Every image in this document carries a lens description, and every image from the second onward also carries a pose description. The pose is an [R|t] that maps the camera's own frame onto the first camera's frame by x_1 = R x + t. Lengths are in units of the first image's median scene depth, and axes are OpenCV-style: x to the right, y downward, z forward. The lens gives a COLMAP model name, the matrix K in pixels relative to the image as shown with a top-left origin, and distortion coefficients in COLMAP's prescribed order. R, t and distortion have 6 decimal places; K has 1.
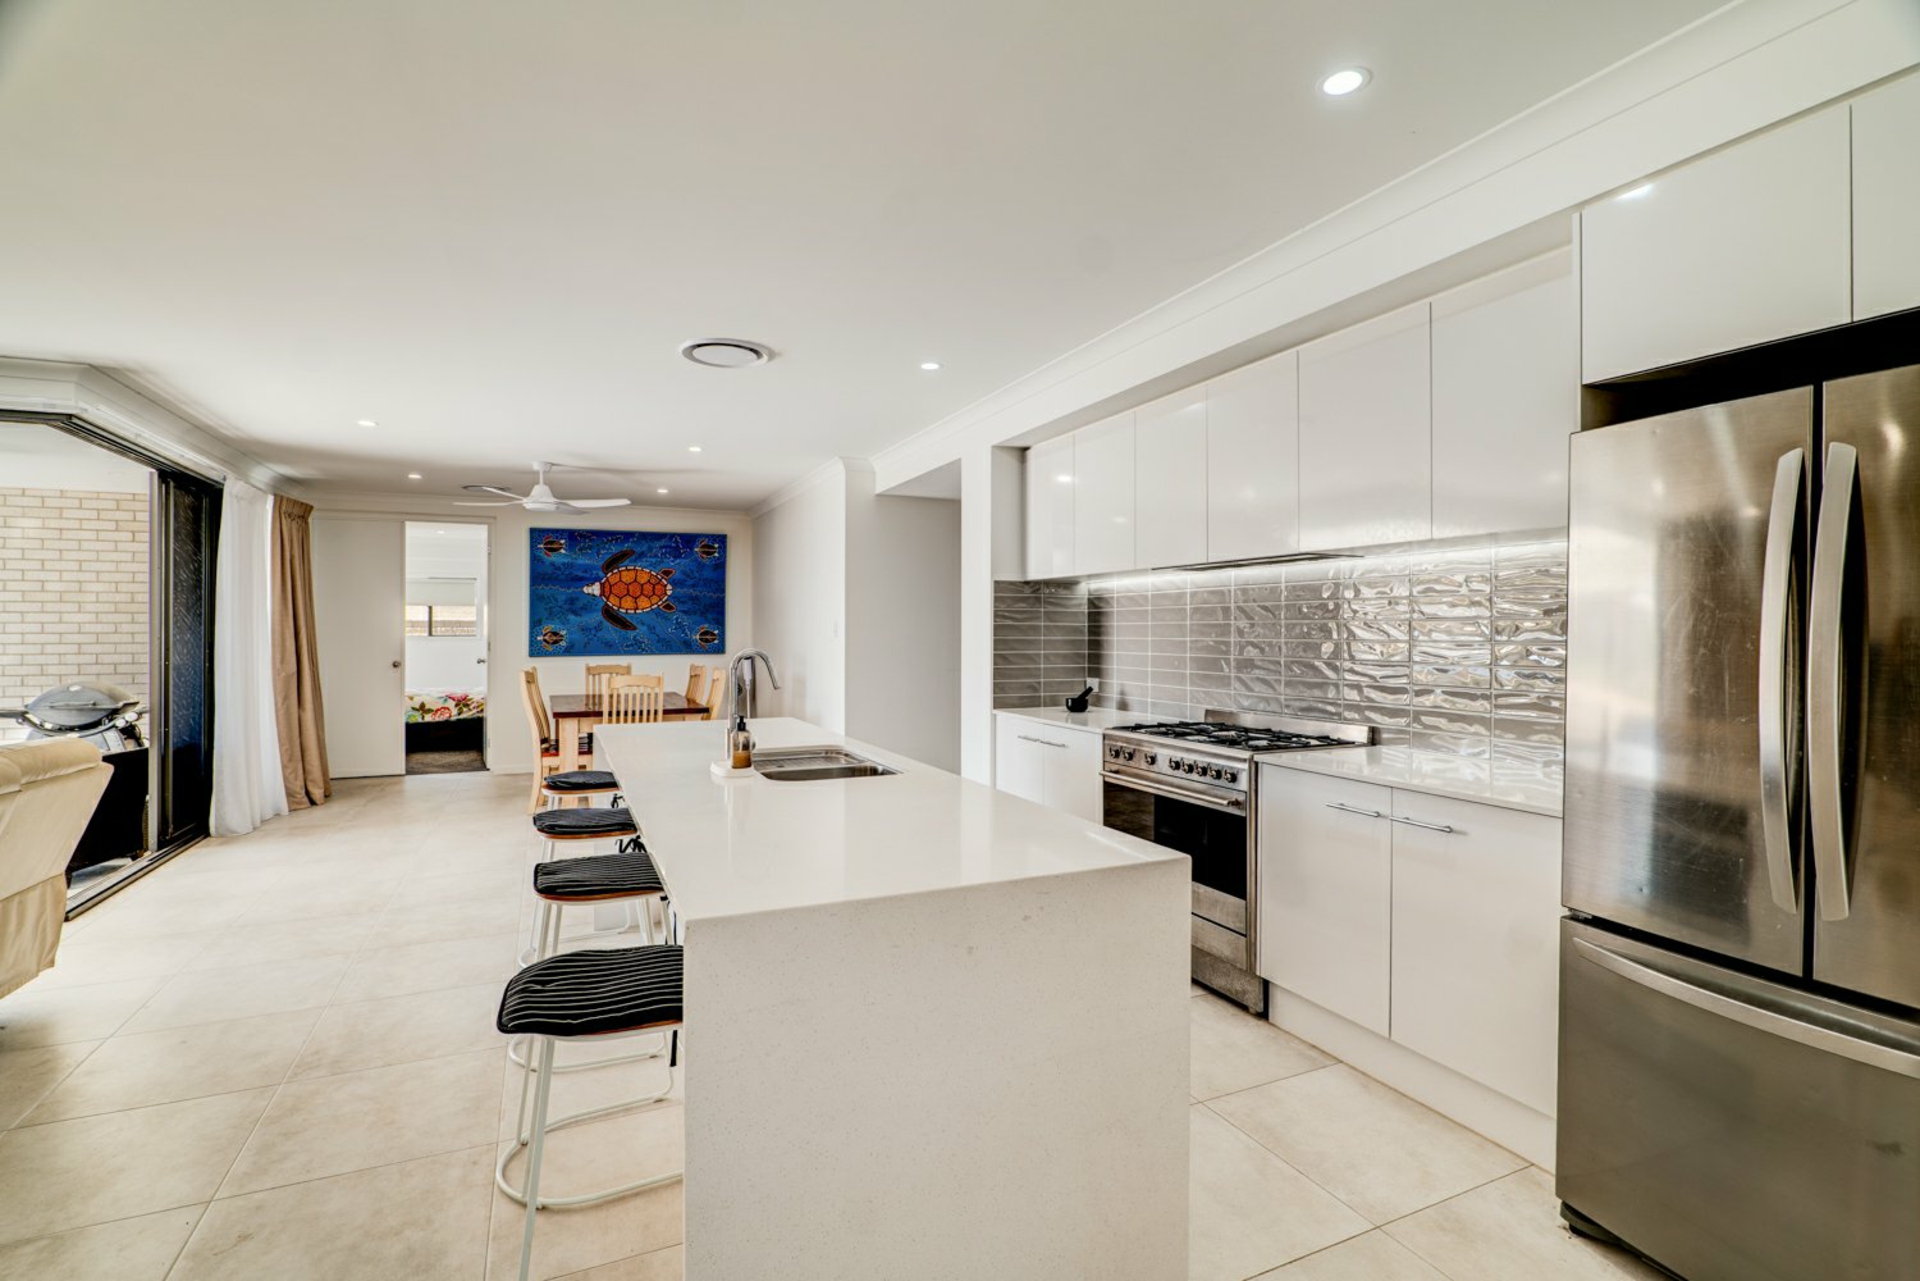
lens RADIAL K [[885.4, 0, 957.5], [0, 885.4, 629.8], [0, 0, 1]] dist [-0.003190, -0.000336]
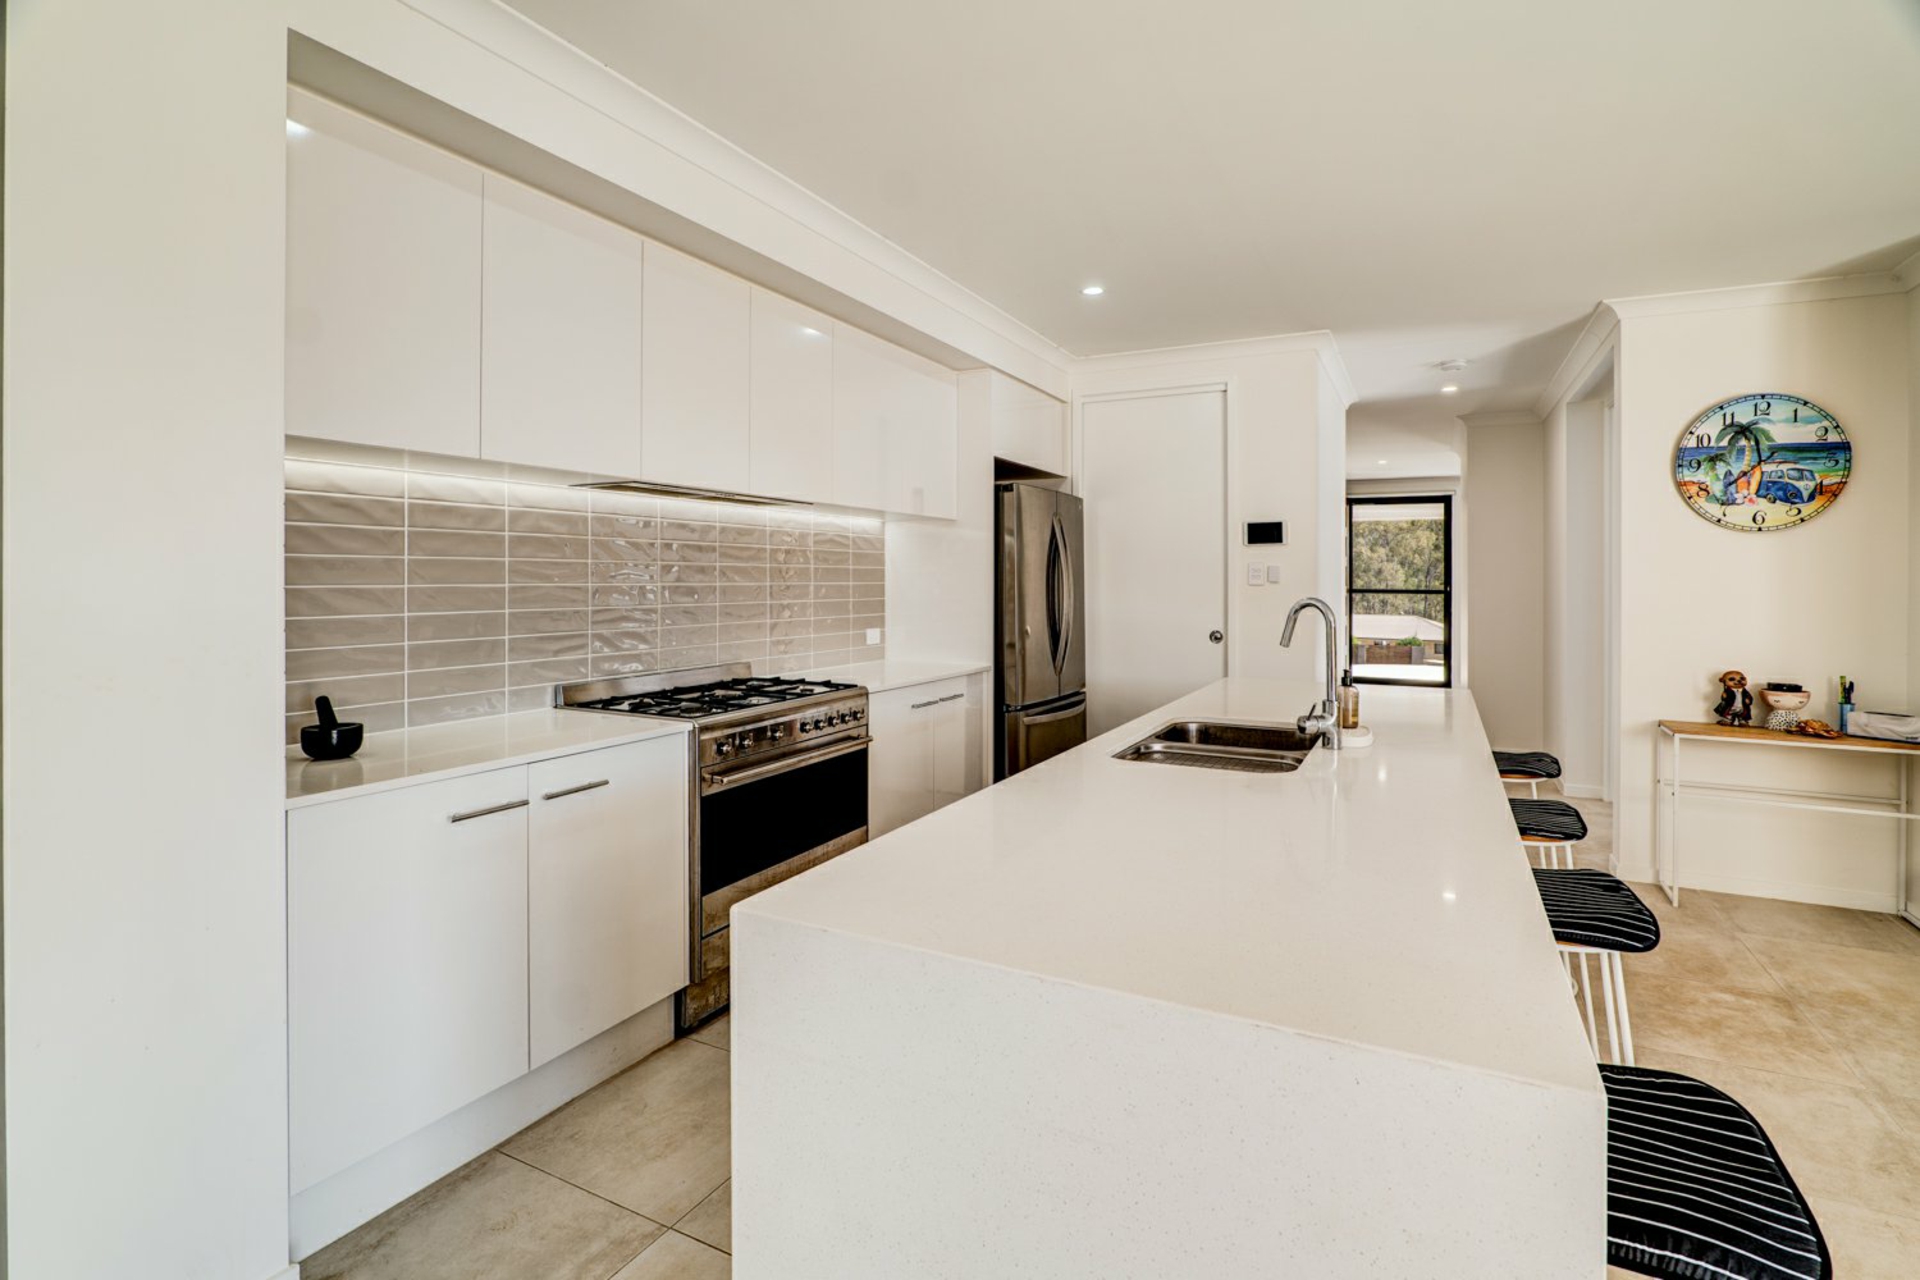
lens RADIAL K [[915.4, 0, 963.2], [0, 915.4, 577.1], [0, 0, 1]] dist [-0.010562, -0.000118]
pose [[-0.614653, -0.008377, 0.788753, -0.468627], [-0.009566, 0.999949, 0.003166, -0.000691], [-0.788740, -0.005599, -0.614702, 1.188656]]
